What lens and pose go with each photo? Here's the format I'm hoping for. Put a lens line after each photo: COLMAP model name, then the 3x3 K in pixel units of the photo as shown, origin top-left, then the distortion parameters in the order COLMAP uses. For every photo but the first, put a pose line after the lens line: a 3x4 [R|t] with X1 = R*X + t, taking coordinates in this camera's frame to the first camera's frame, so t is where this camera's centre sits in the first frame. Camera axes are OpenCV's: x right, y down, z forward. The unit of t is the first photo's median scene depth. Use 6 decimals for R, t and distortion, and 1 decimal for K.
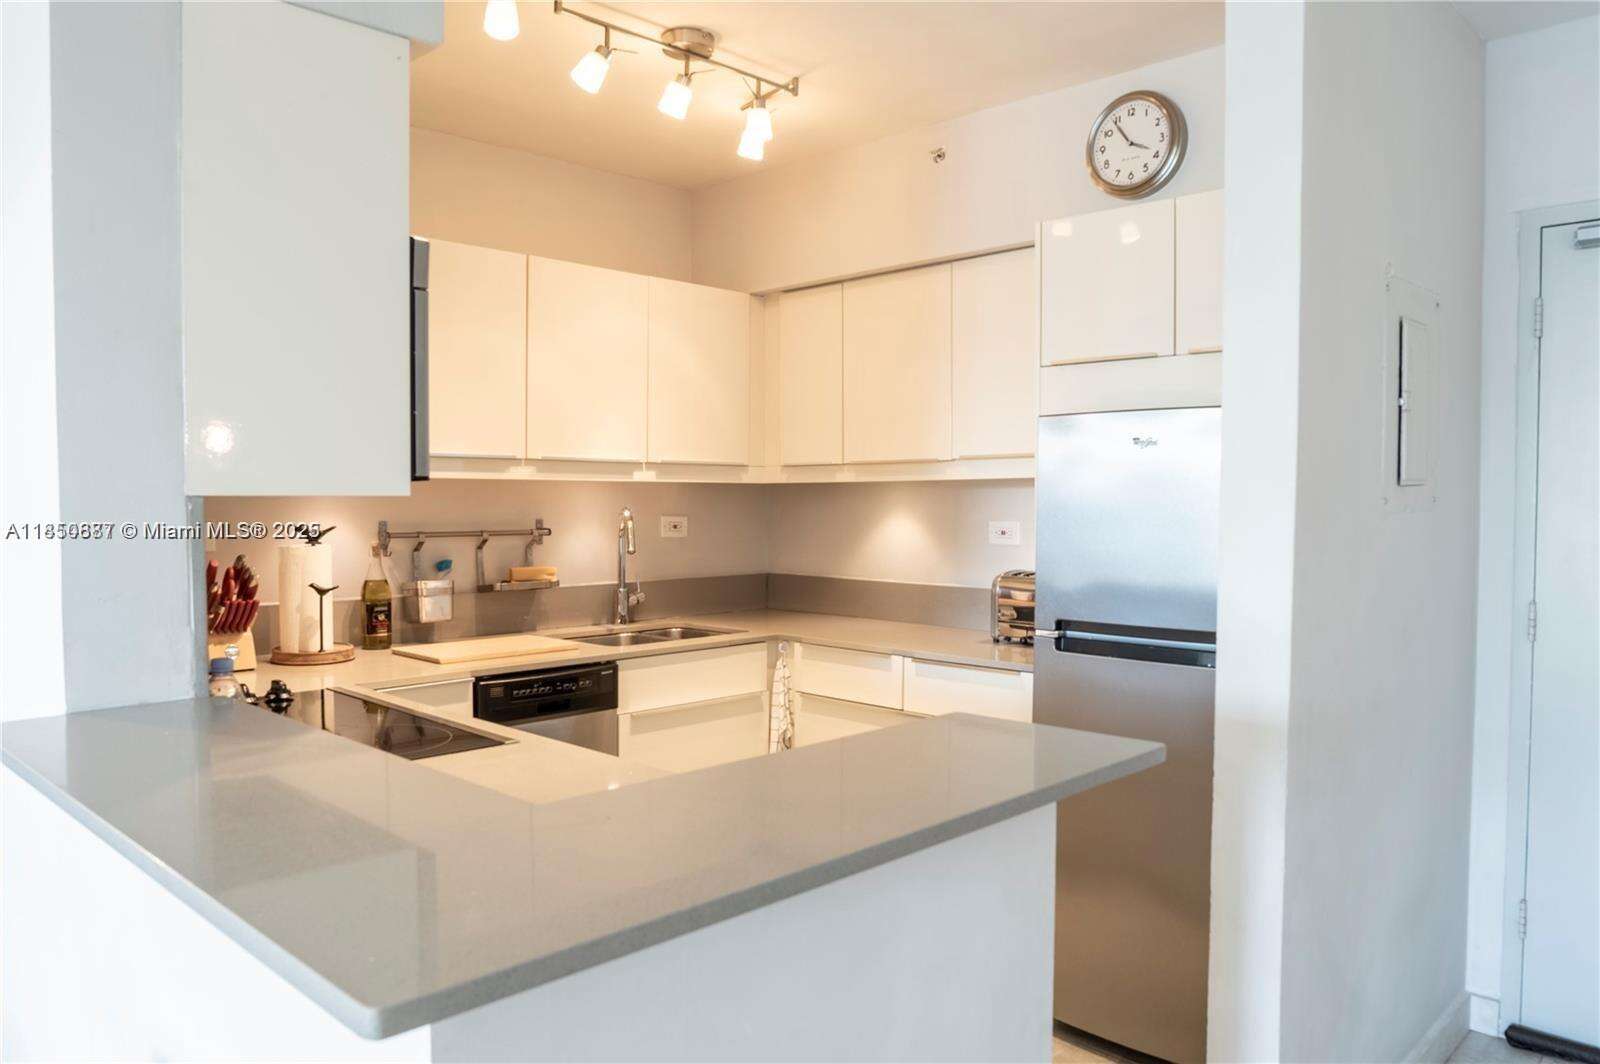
lens RADIAL K [[1135.2, 0, 798.7], [0, 1135.2, 532.1], [0, 0, 1]] dist [-0.043622, 0.006071]
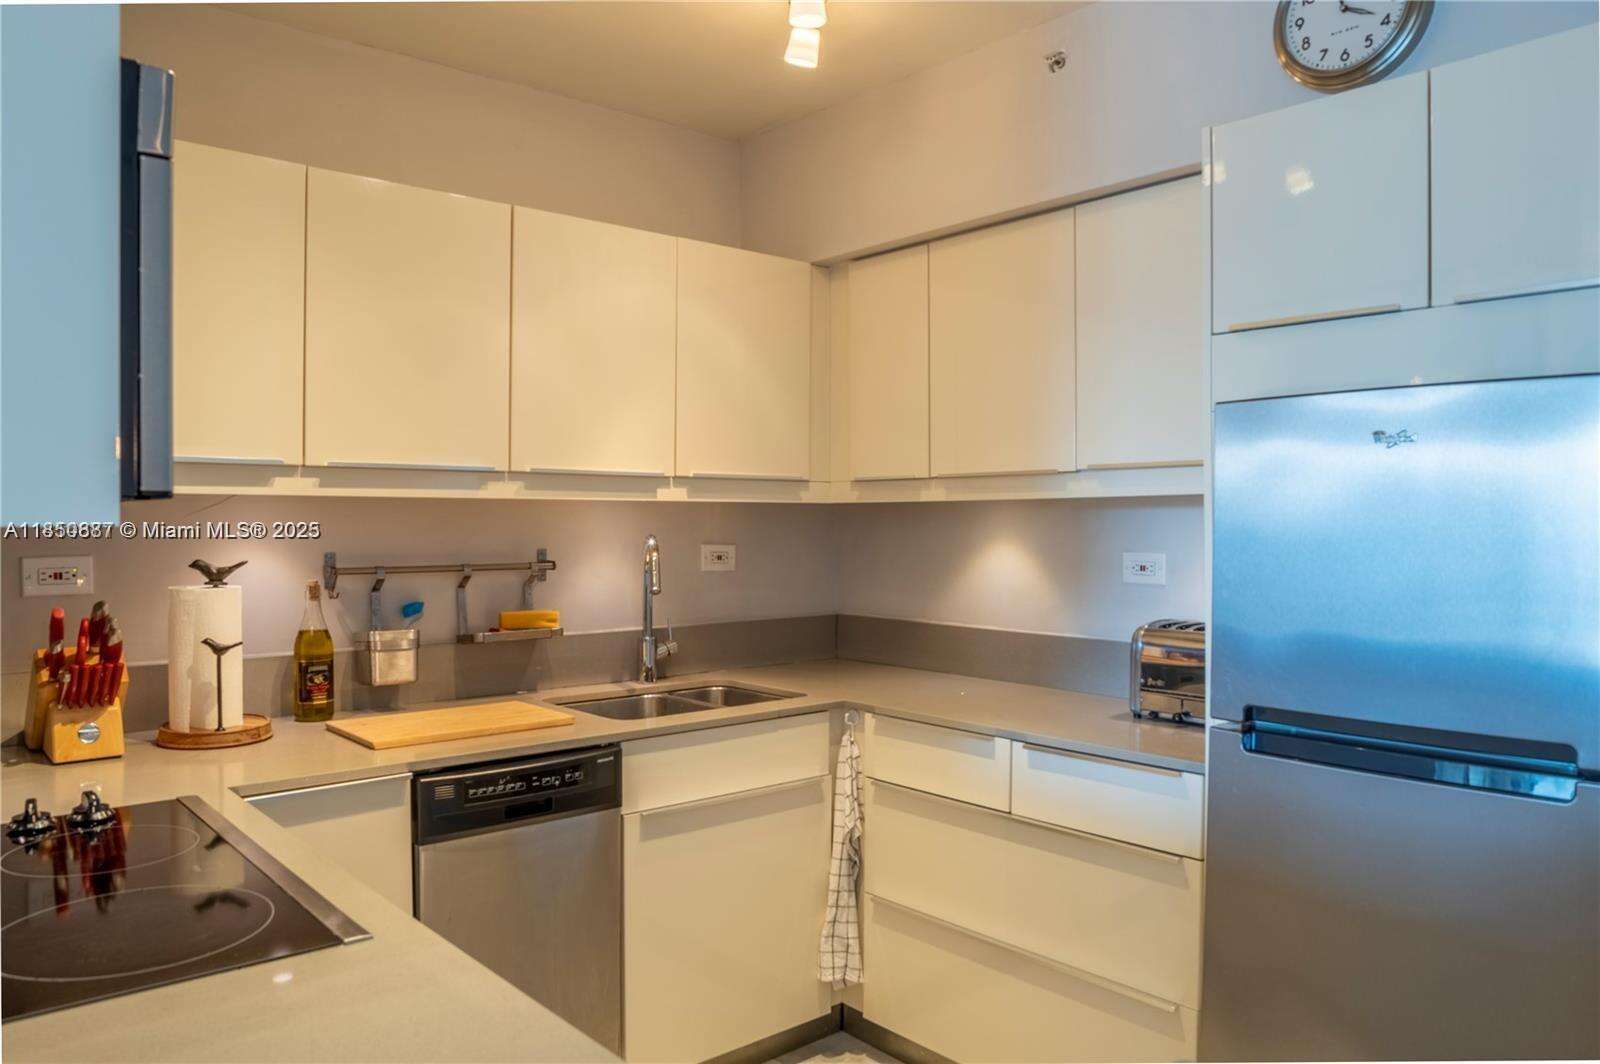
lens RADIAL K [[1135.2, 0, 803.0], [0, 1135.2, 527.2], [0, 0, 1]] dist [-0.043622, 0.006071]
pose [[0.996921, -0.000116, -0.078409, 0.015637], [-0.001619, 0.999755, -0.022061, -0.010718], [0.078392, 0.022120, 0.996677, 0.257134]]
